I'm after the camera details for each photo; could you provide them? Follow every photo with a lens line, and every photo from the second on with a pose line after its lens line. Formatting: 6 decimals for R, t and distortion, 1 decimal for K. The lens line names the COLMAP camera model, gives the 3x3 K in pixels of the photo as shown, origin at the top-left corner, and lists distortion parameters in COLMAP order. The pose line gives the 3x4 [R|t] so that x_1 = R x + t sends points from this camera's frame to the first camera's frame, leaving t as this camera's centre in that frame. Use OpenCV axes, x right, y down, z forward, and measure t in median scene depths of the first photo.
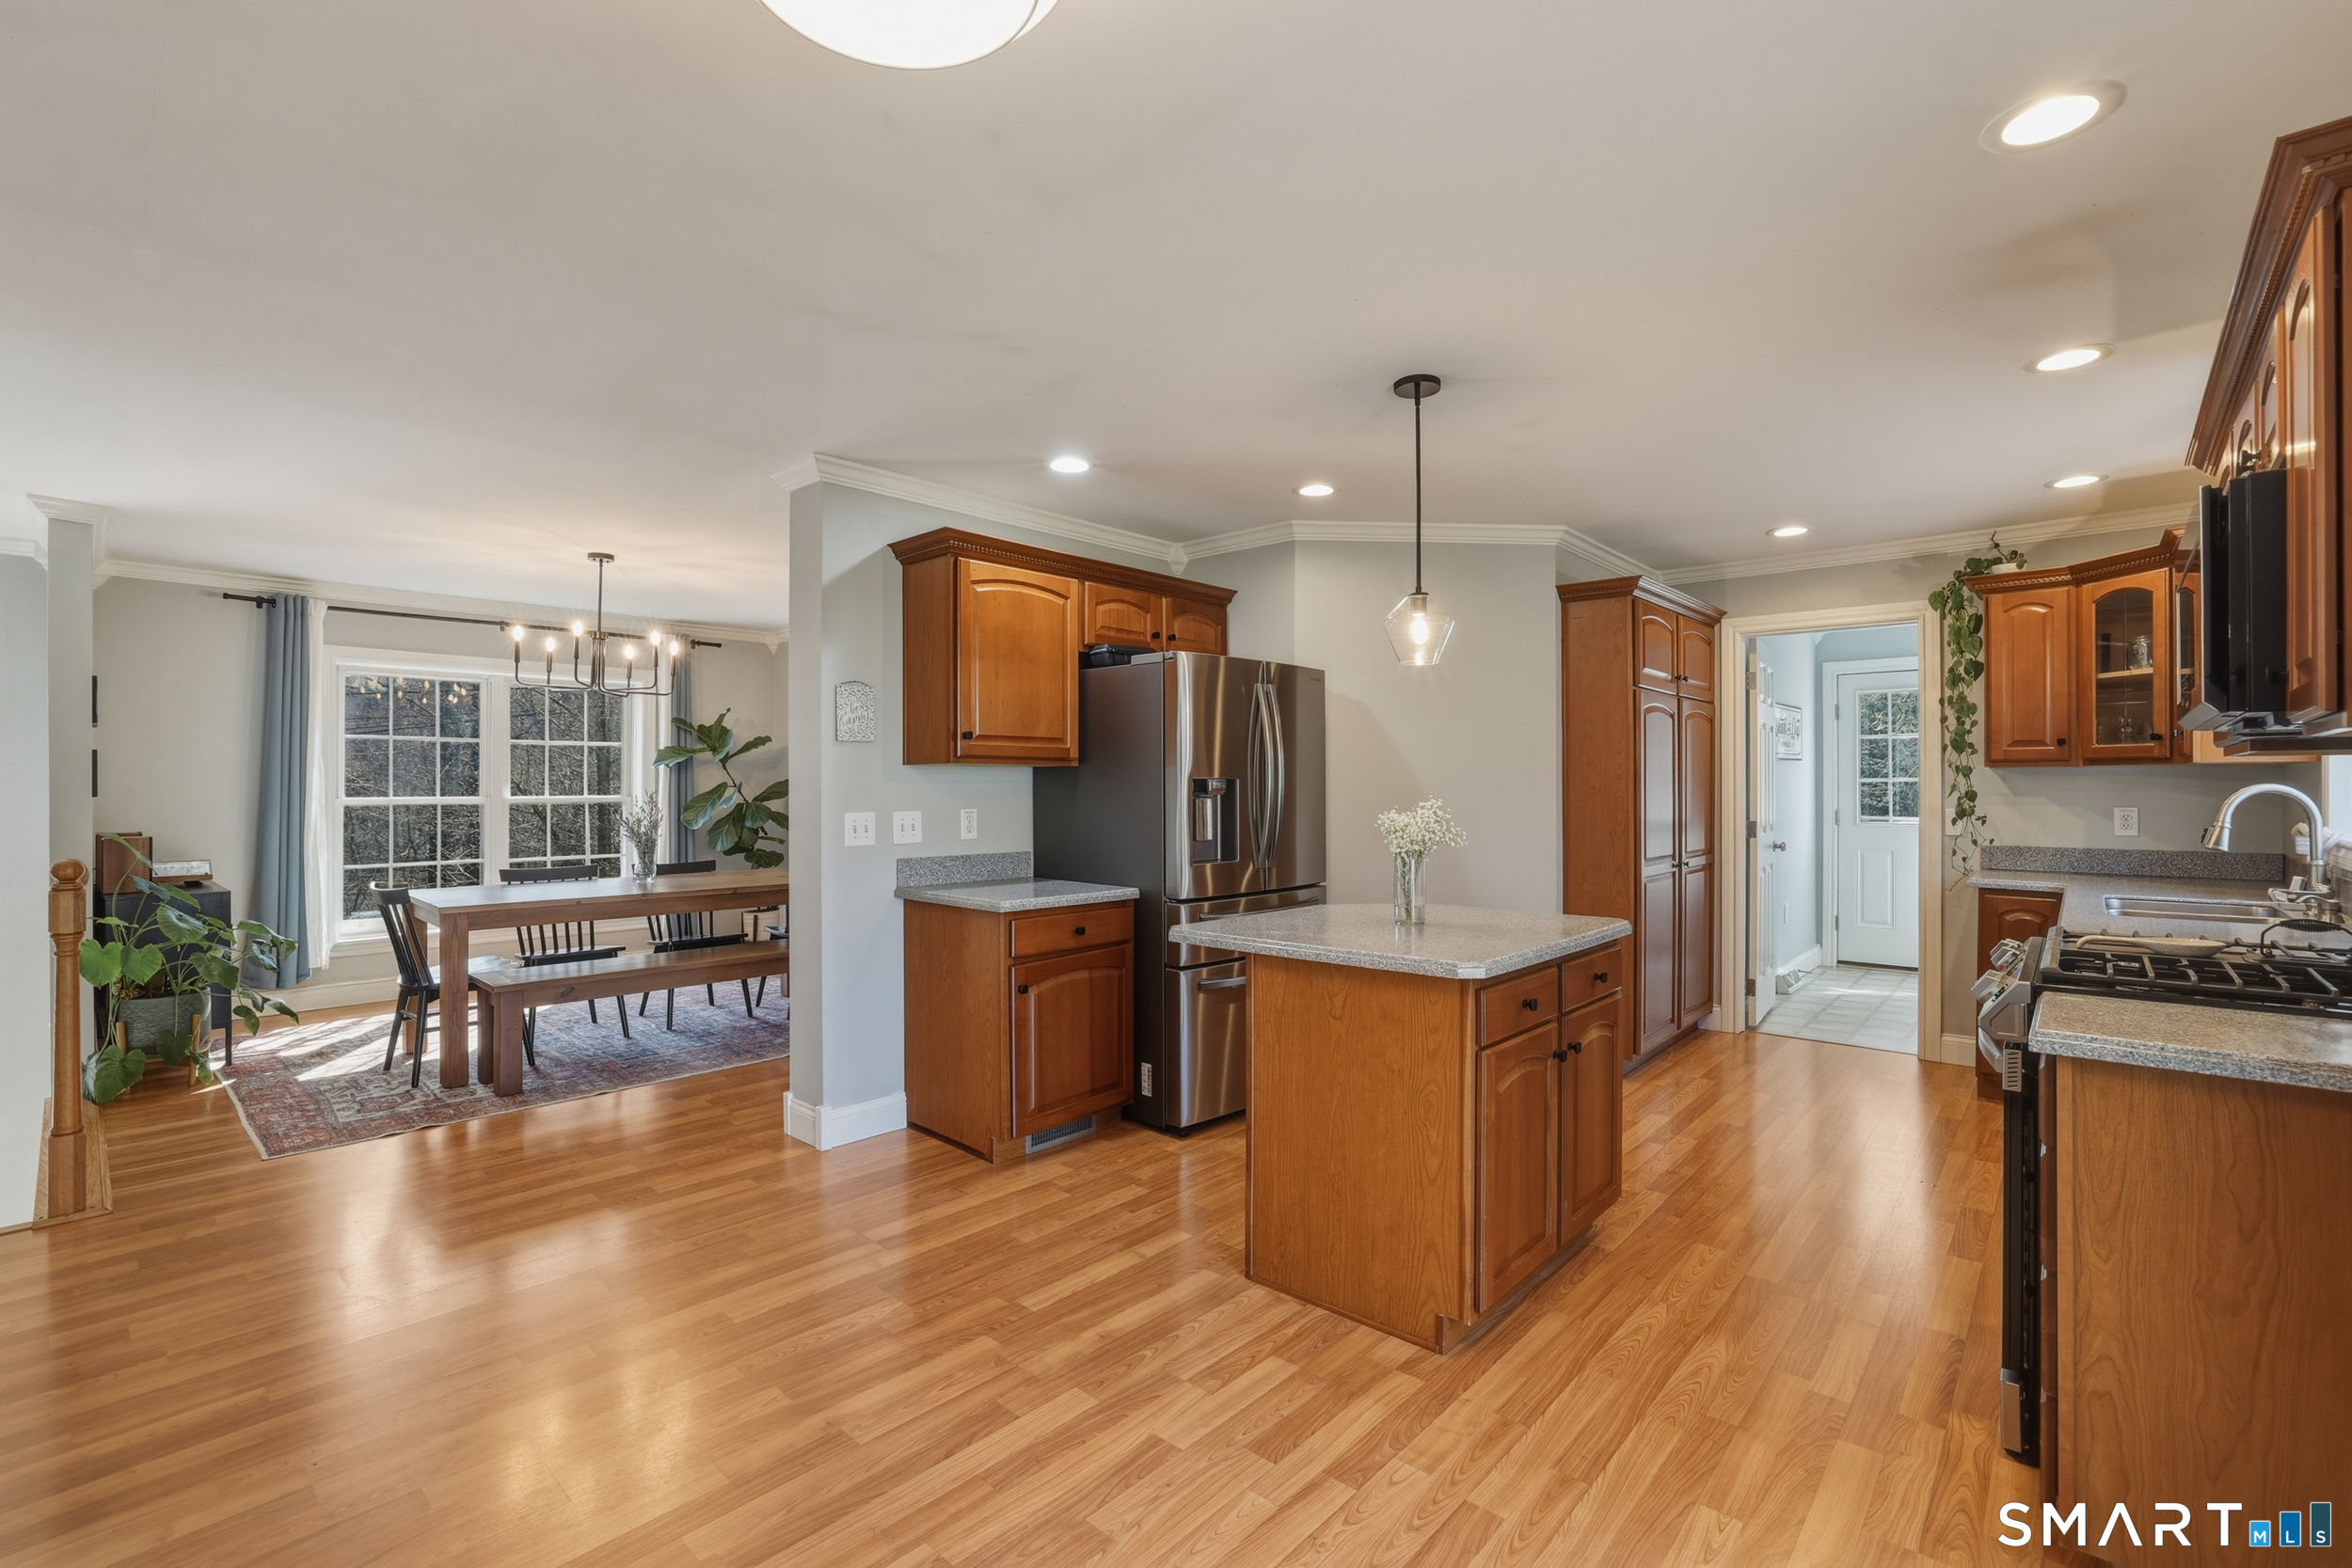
lens RADIAL K [[1024.5, 0, 1172.1], [0, 1024.5, 791.8], [0, 0, 1]] dist [-0.020866, 0.004712]
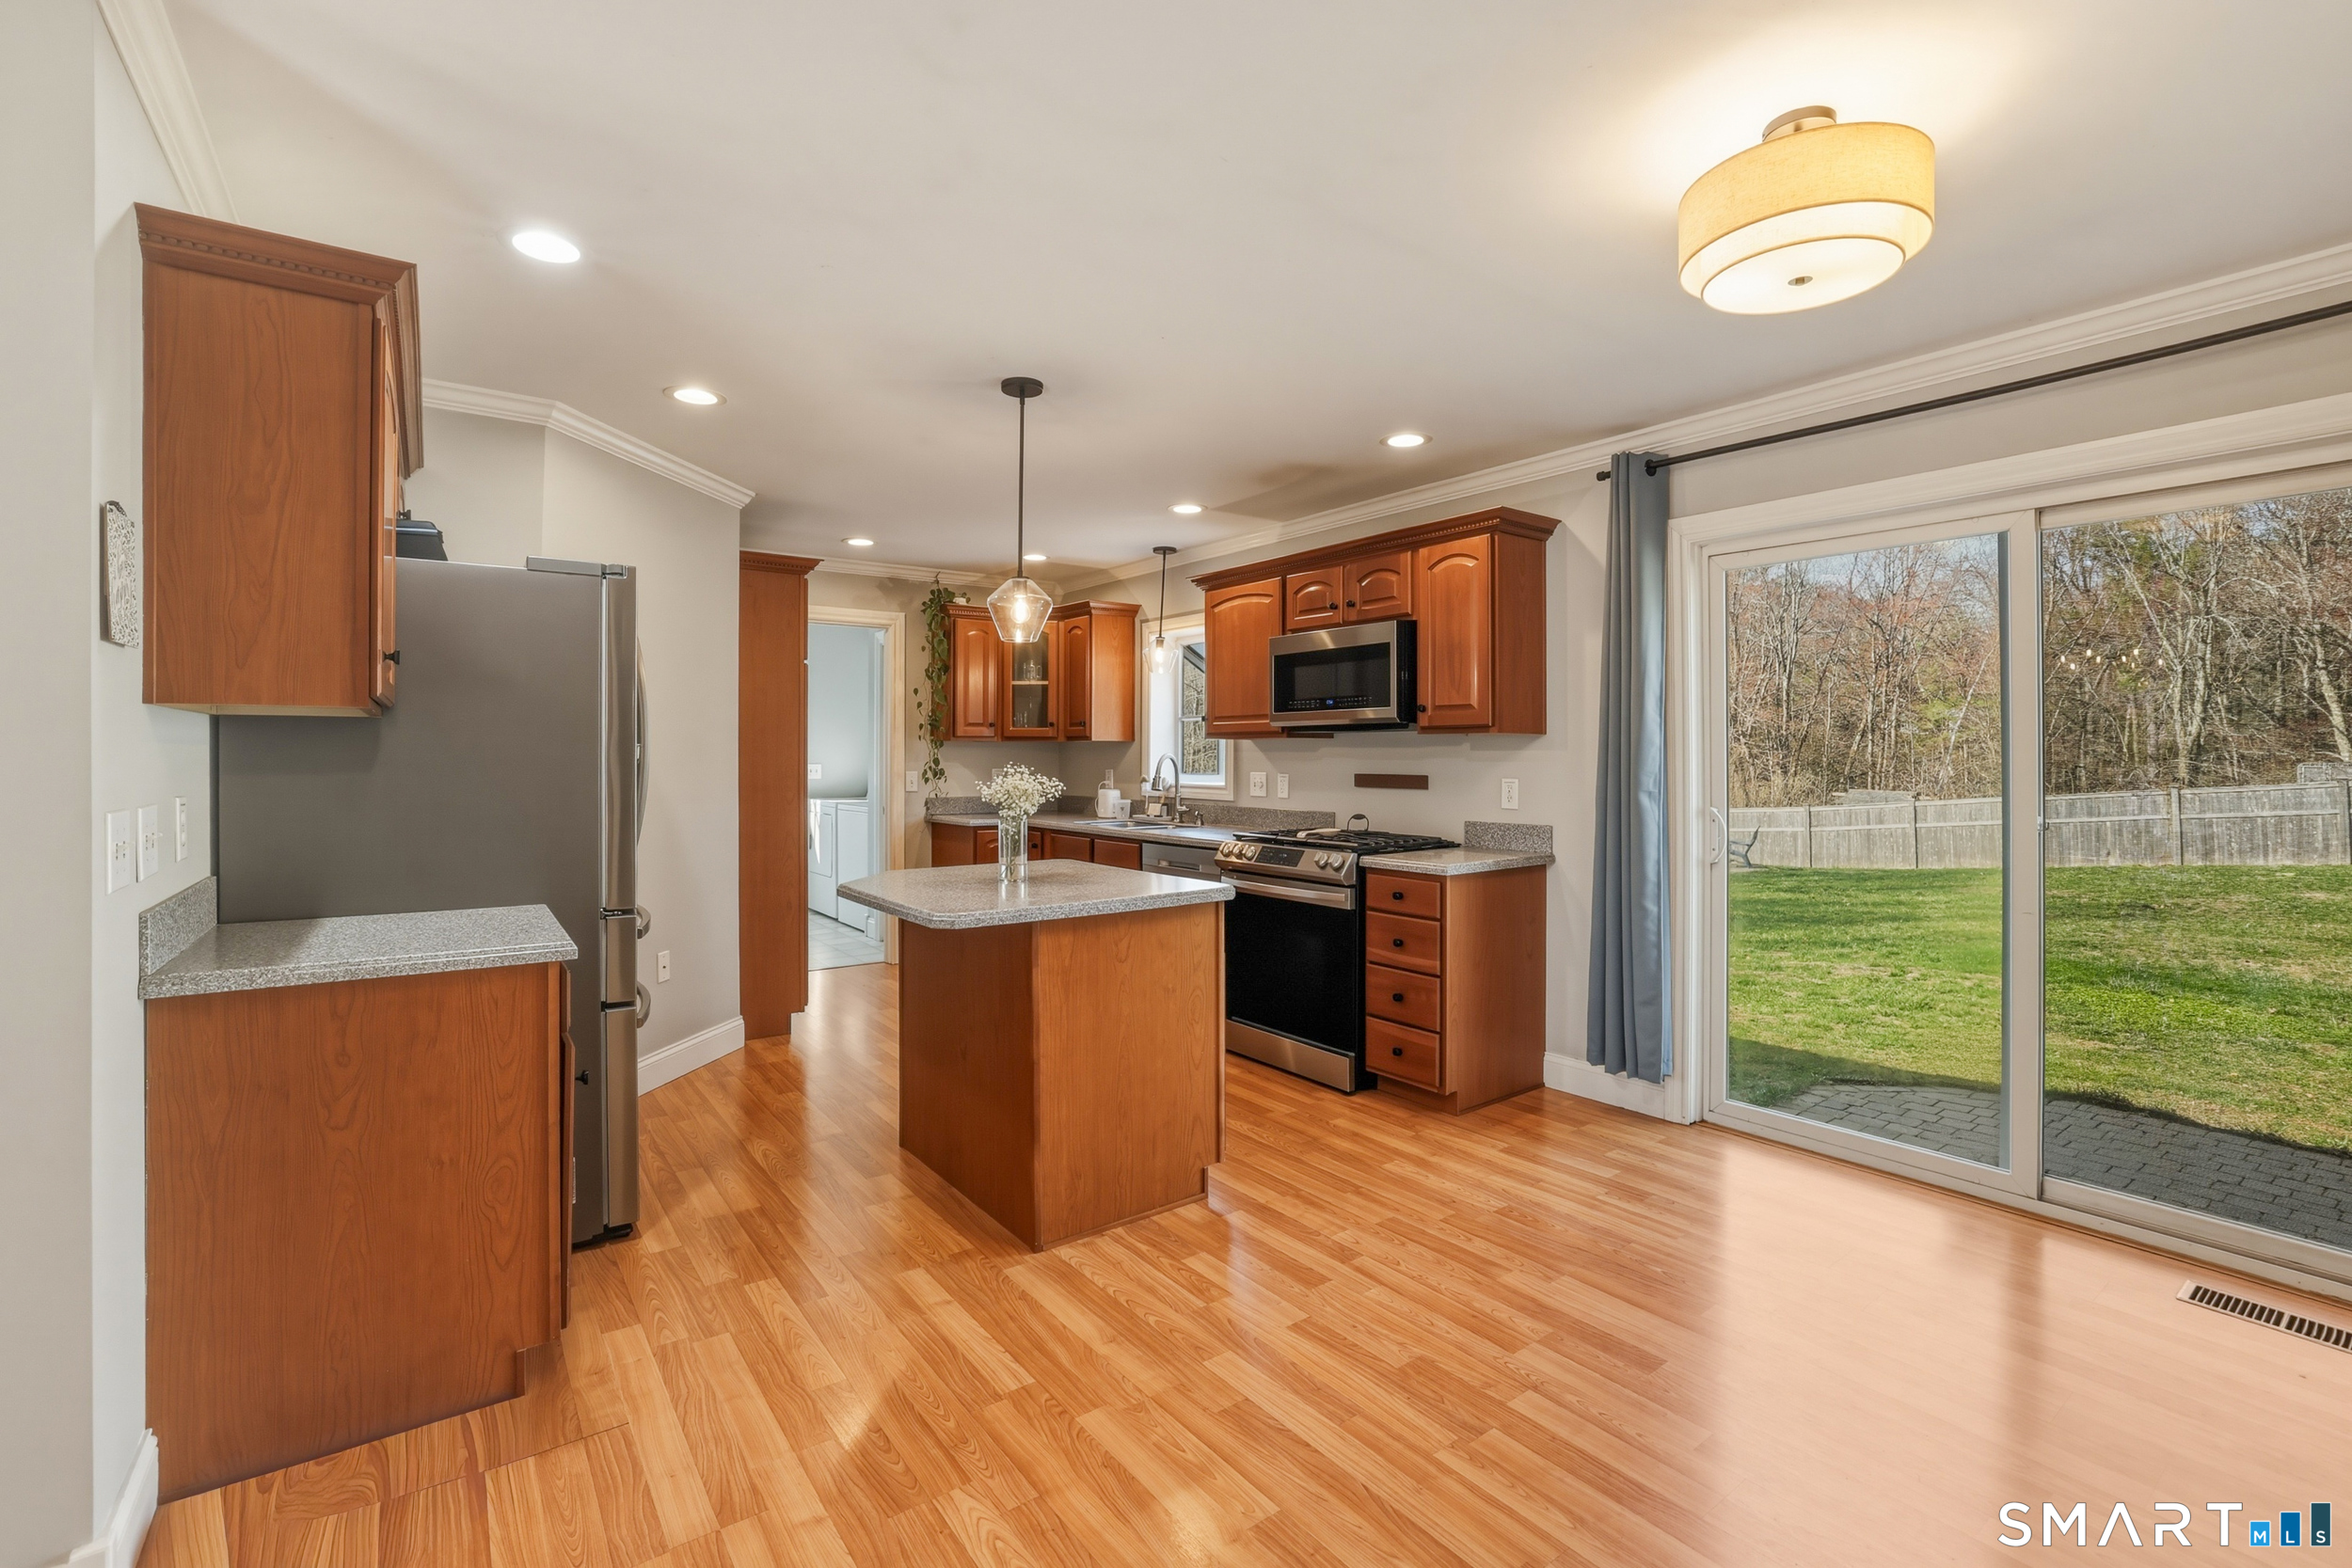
lens RADIAL K [[1024.5, 0, 1177.9], [0, 1024.5, 756.0], [0, 0, 1]] dist [-0.020866, 0.004712]
pose [[0.198800, 0.001453, 0.980039, -0.996084], [0.000060, 0.999999, -0.001494, -0.001554], [-0.980040, 0.000355, 0.198799, 0.771948]]
